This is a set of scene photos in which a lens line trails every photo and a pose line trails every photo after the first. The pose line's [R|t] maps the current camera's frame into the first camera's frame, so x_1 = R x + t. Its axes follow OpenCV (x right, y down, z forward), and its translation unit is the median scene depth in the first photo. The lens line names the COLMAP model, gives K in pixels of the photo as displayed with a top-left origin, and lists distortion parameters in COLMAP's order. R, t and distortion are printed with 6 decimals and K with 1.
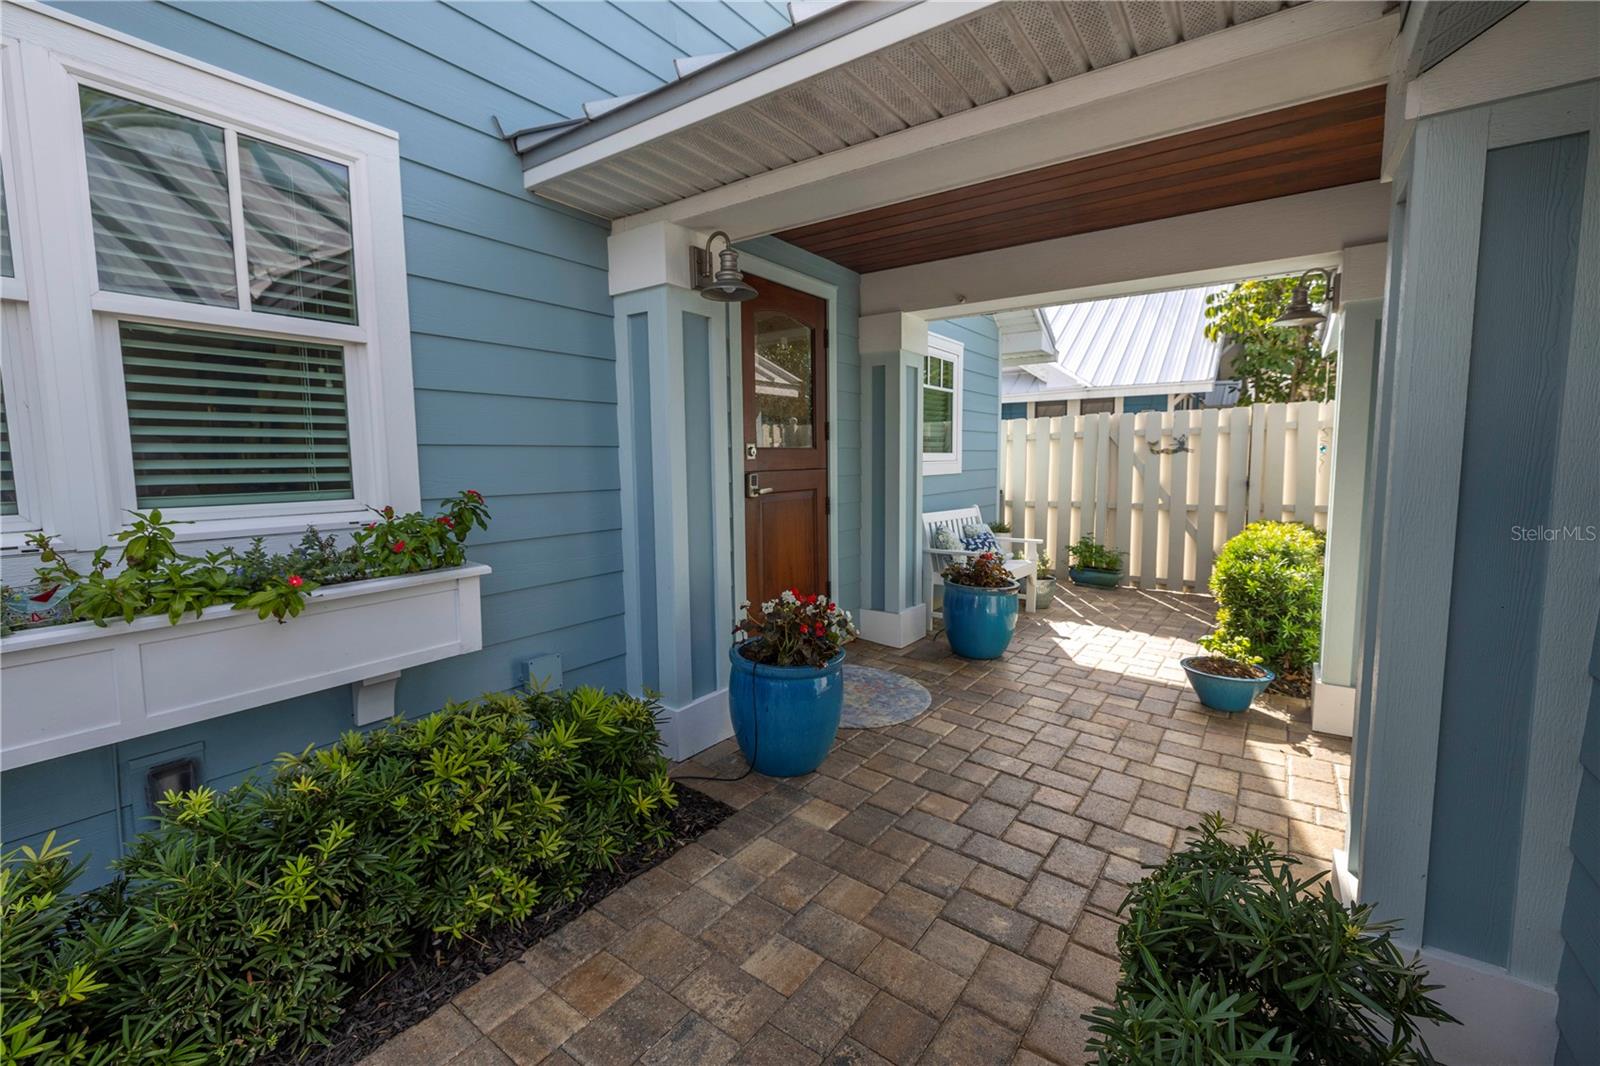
lens RADIAL K [[665.7, 0, 801.8], [0, 665.7, 519.6], [0, 0, 1]] dist [0.002218, 0.000216]
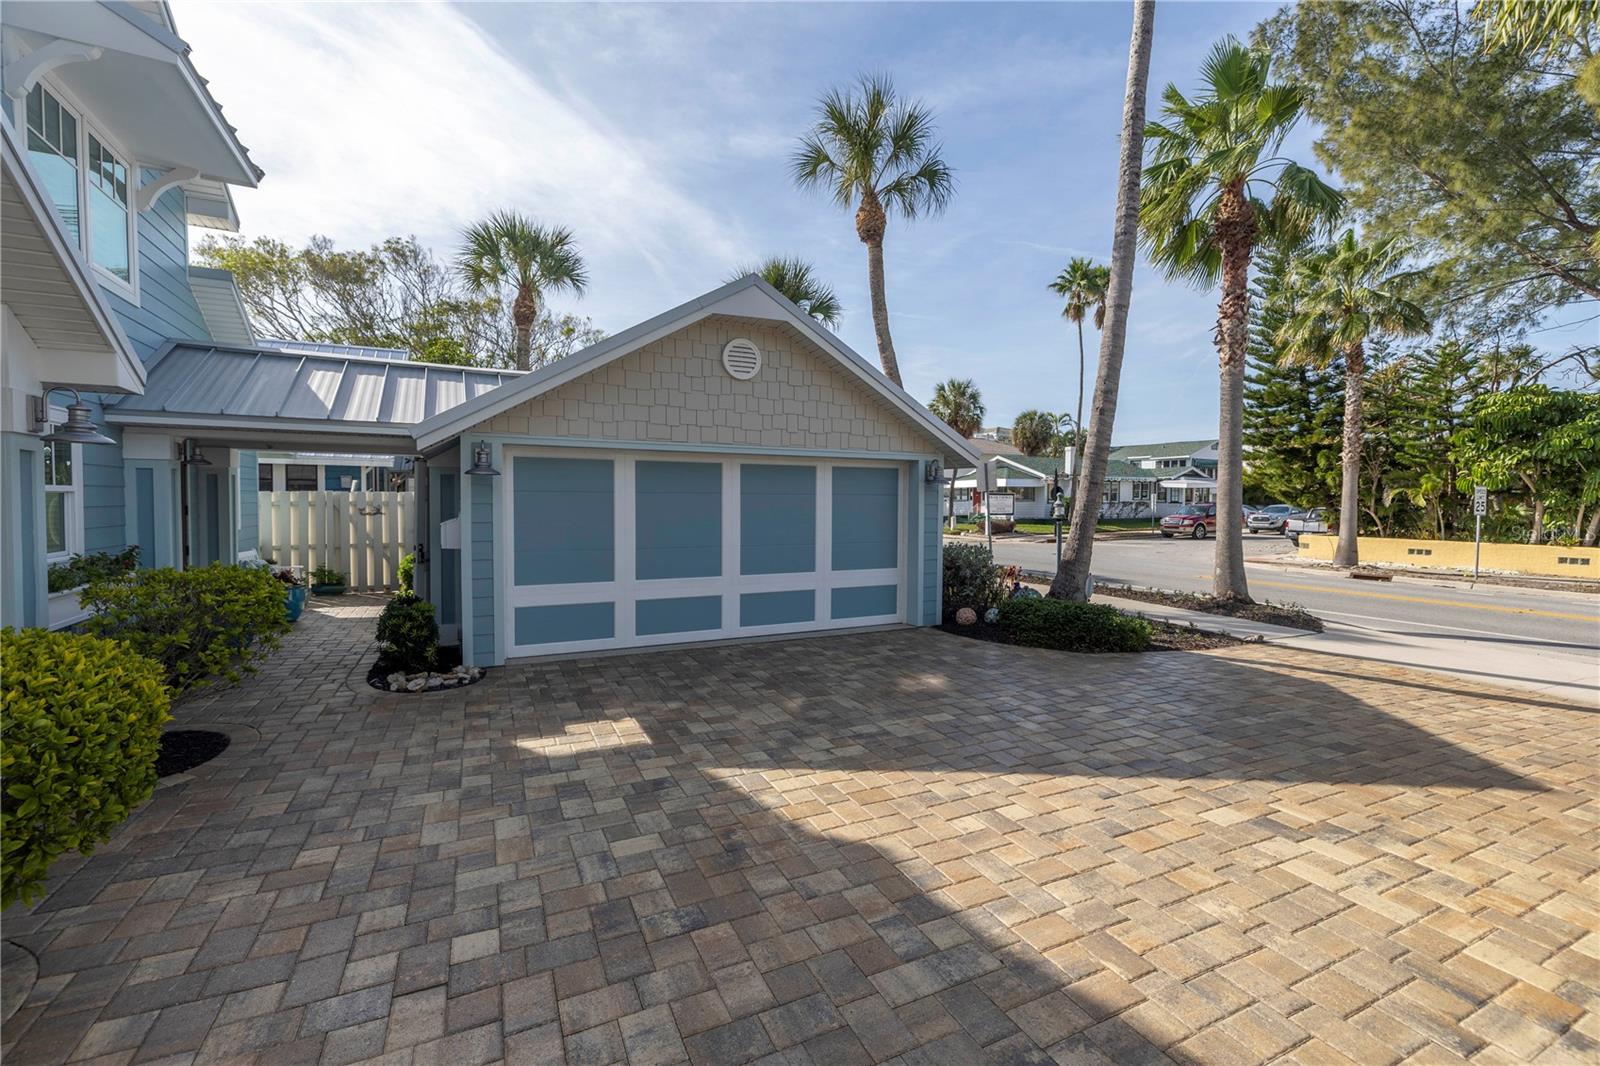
lens RADIAL K [[665.7, 0, 801.8], [0, 665.7, 519.6], [0, 0, 1]] dist [0.002218, 0.000216]
pose [[0.455115, -0.014388, 0.890317, -1.653067], [0.071782, 0.997208, -0.020578, 0.105211], [-0.887535, 0.073274, 0.454877, -2.690513]]
